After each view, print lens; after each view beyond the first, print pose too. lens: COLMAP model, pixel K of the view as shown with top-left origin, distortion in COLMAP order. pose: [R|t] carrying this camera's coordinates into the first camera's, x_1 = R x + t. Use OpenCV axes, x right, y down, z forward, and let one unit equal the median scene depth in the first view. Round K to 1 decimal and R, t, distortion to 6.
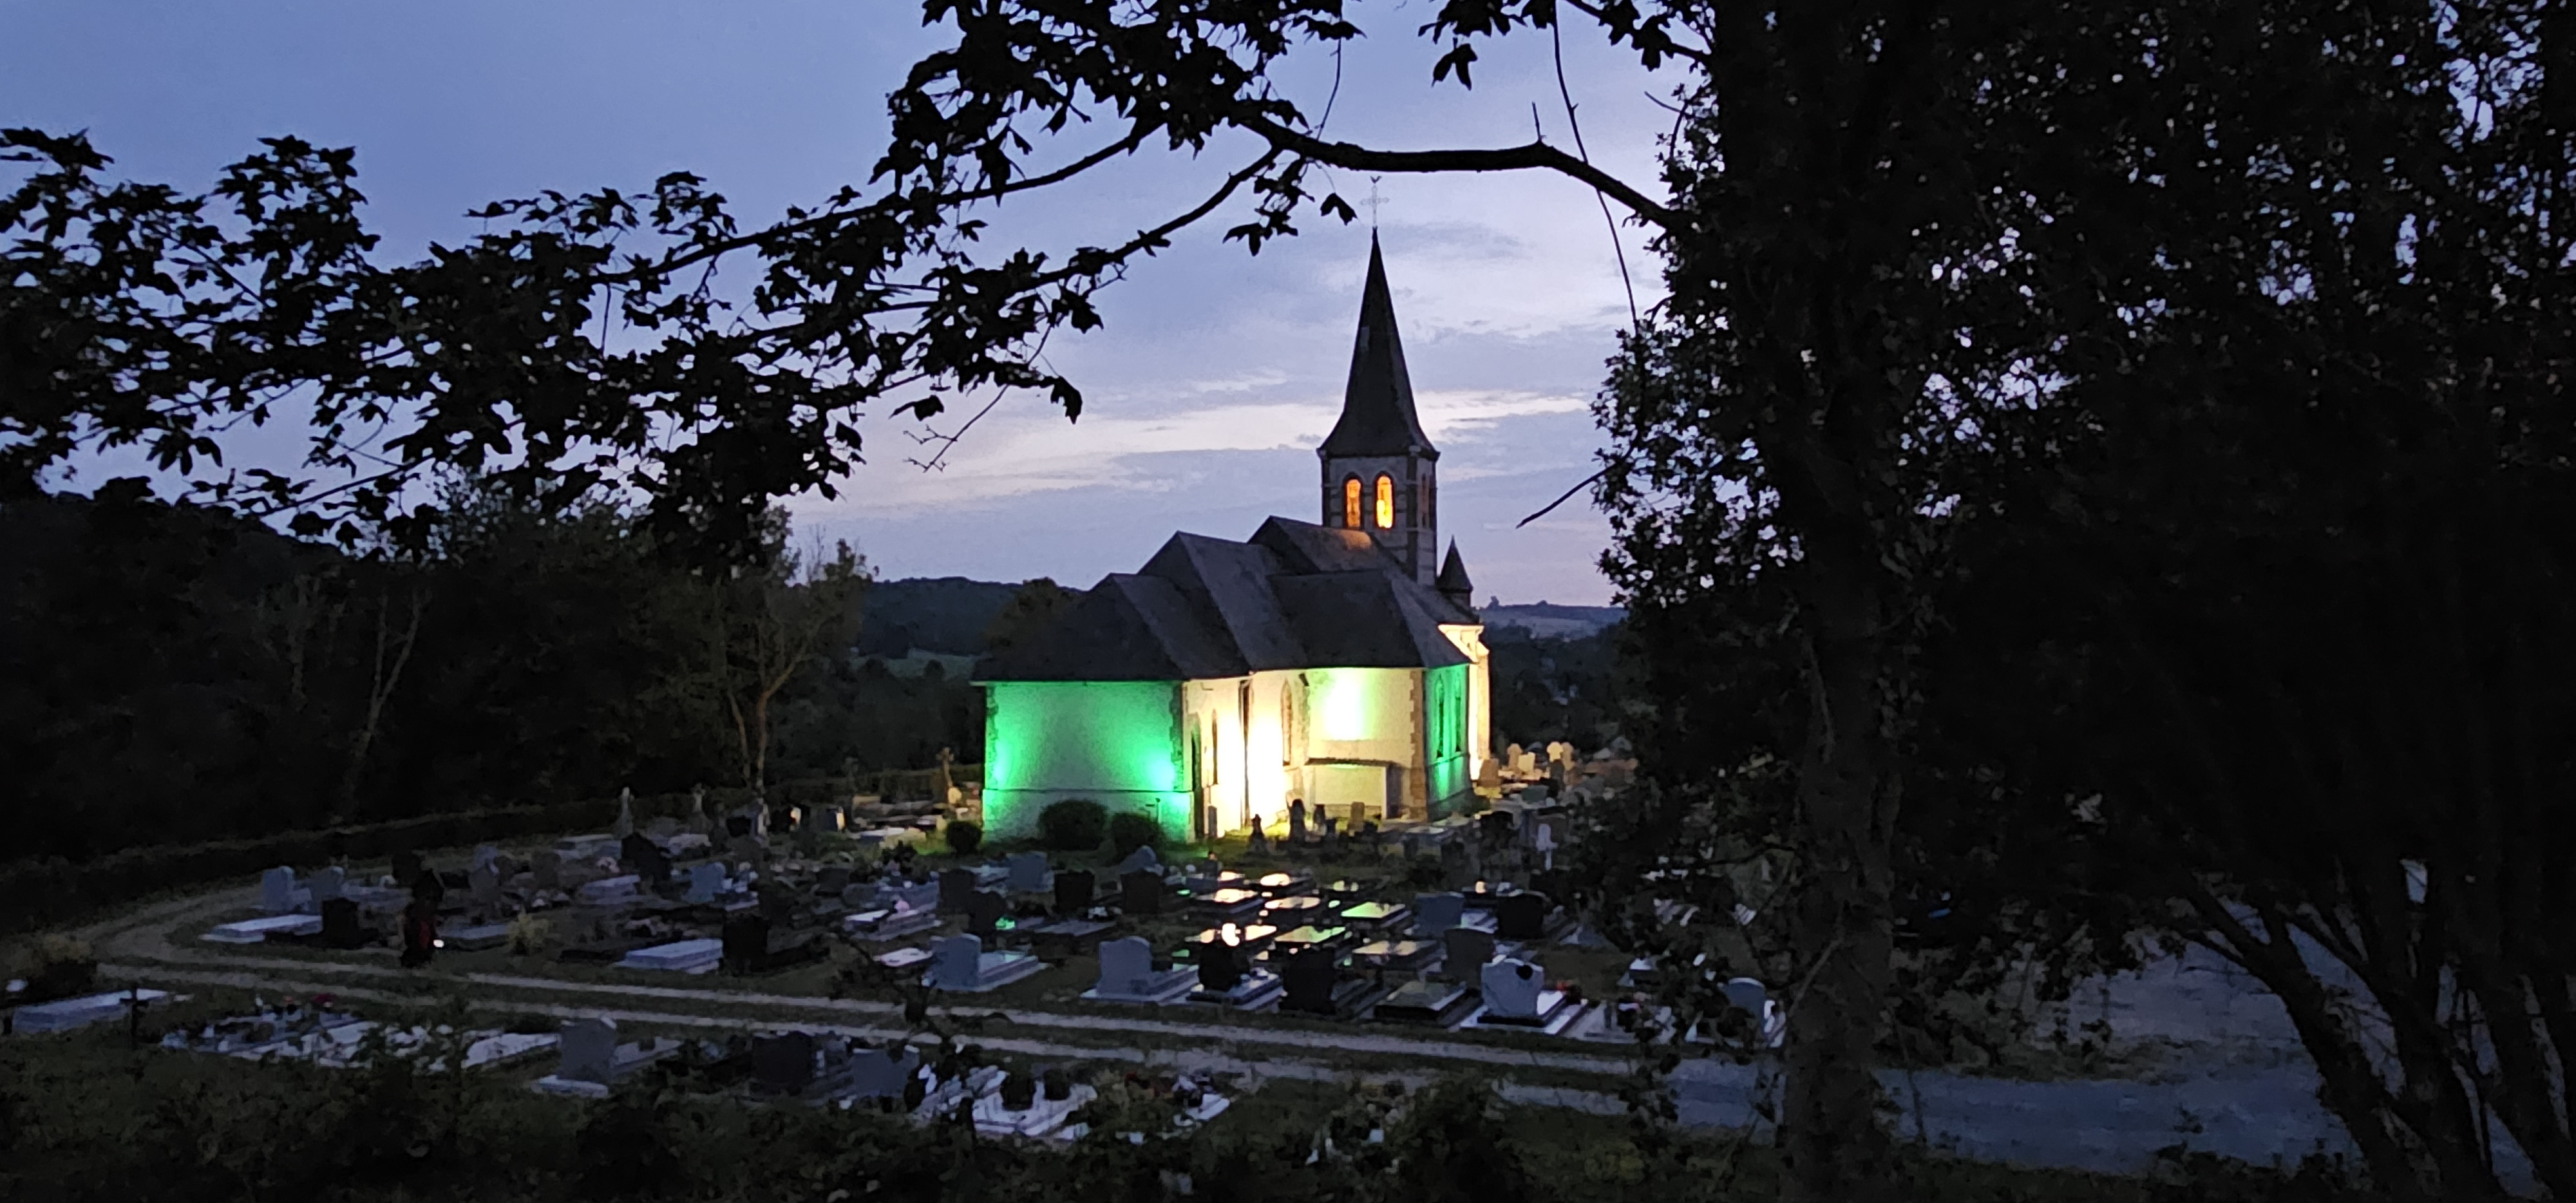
lens RADIAL K [[1724.6, 0, 1239.2], [0, 1724.6, 598.1], [0, 0, 1]] dist [-0.000662, -0.000658]
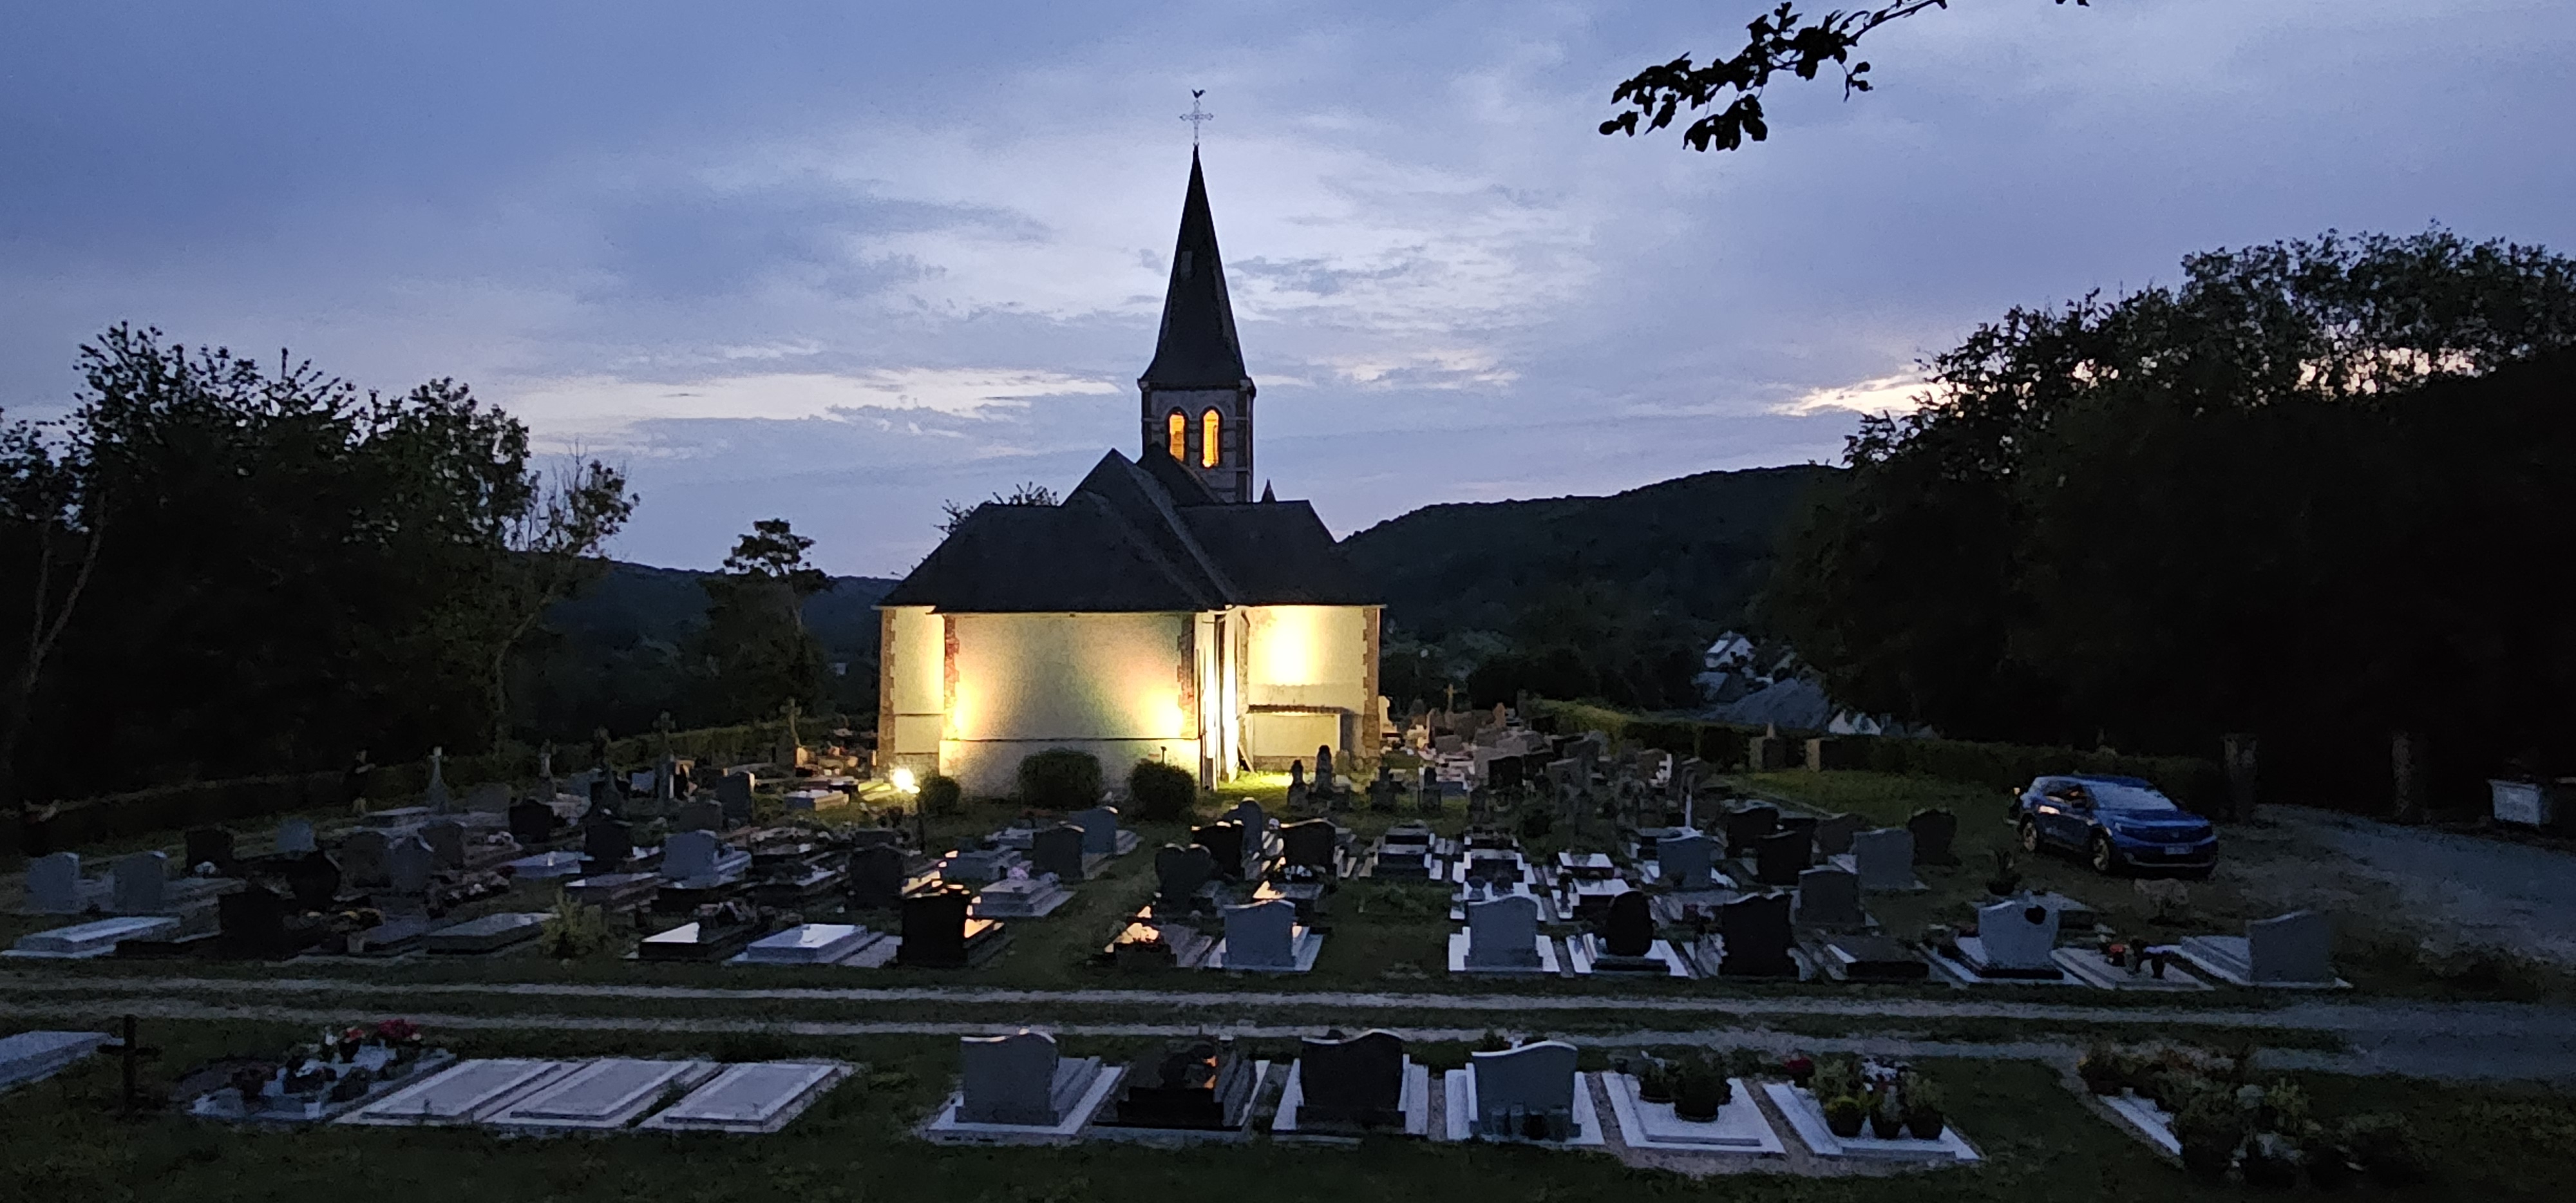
lens RADIAL K [[1724.6, 0, 1239.2], [0, 1724.6, 598.1], [0, 0, 1]] dist [-0.000662, -0.000658]
pose [[0.964627, 0.008978, 0.263466, -0.204595], [-0.012262, 0.999866, 0.010821, 0.027705], [-0.263334, -0.013669, 0.964608, 0.139058]]
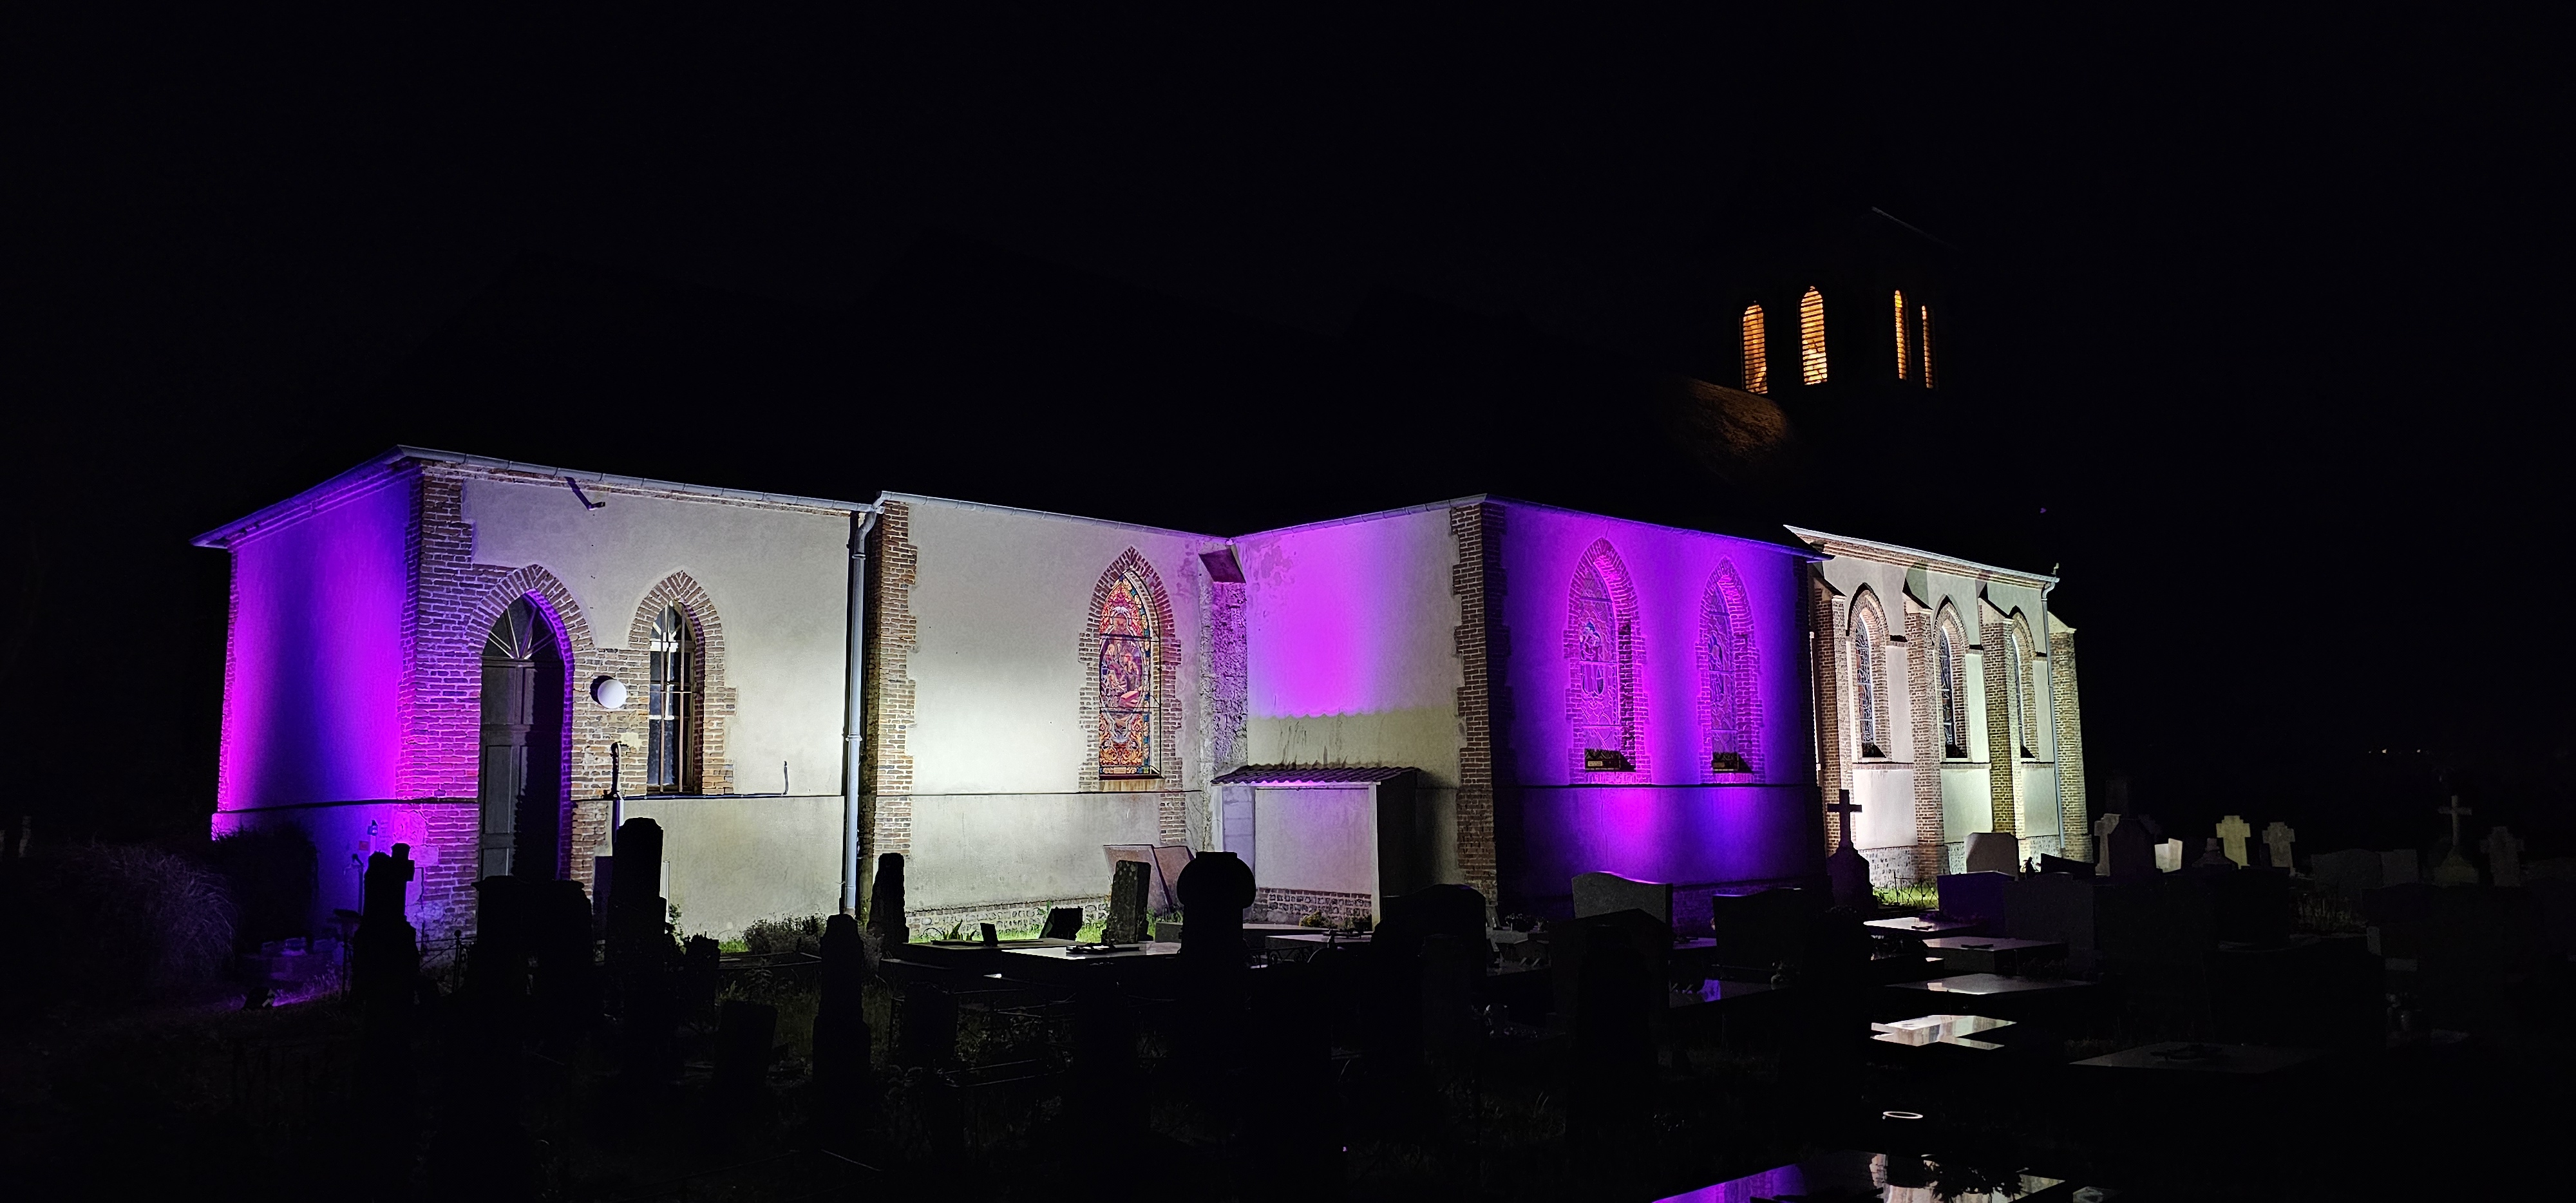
lens RADIAL K [[1717.3, 0, 1289.5], [0, 1717.3, 631.4], [0, 0, 1]] dist [0.111606, -0.141459]
pose [[0.908146, -0.042061, -0.416536, 0.216529], [0.014372, 0.997486, -0.069390, 0.090840], [0.418407, 0.057030, 0.906467, 0.664156]]
